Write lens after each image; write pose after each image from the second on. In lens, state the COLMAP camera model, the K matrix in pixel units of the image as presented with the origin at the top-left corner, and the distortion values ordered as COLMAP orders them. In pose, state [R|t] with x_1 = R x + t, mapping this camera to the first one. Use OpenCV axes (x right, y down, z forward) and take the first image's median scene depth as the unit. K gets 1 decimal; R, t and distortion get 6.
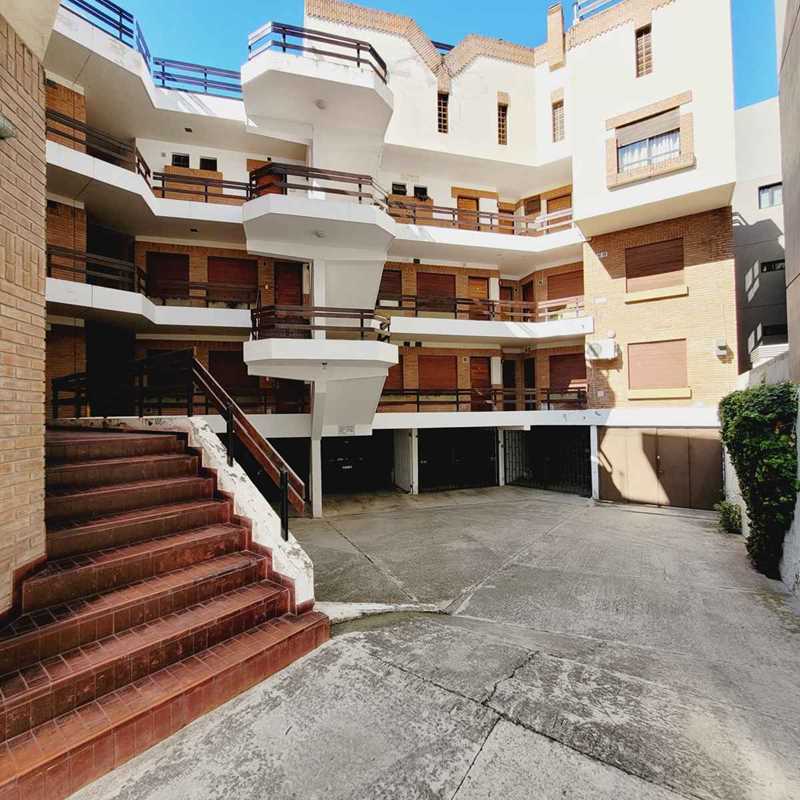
lens RADIAL K [[412.2, 0, 400.0], [0, 412.2, 400.0], [0, 0, 1]] dist [0.001392, -0.000163]
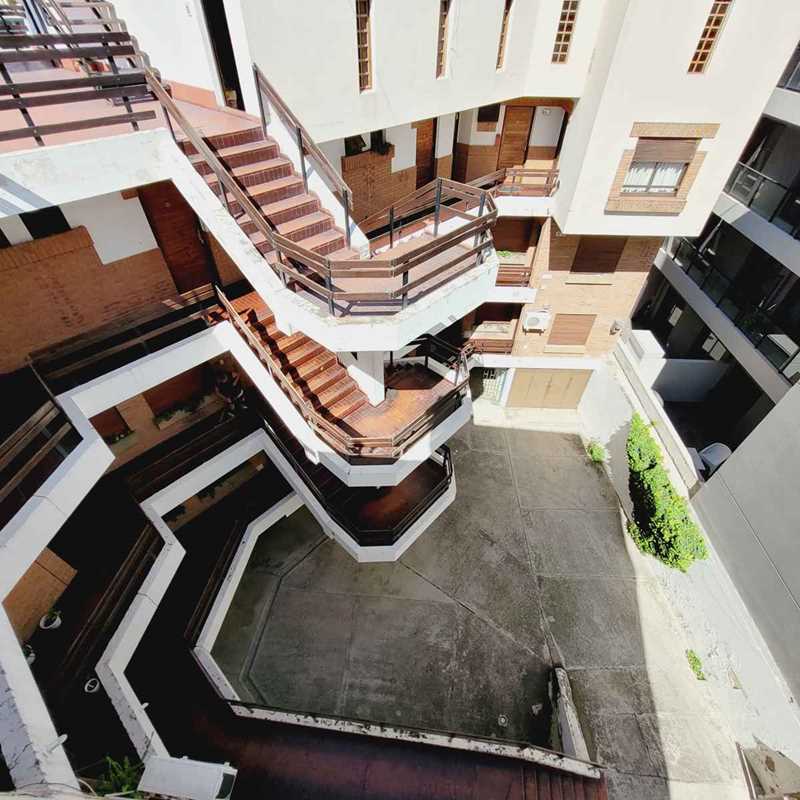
lens RADIAL K [[412.2, 0, 400.0], [0, 412.2, 400.0], [0, 0, 1]] dist [0.001392, -0.000163]
pose [[0.844623, -0.348795, 0.406146, -0.412042], [-0.036020, 0.719895, 0.693148, -0.810155], [-0.534148, -0.600078, 0.595476, 0.418059]]
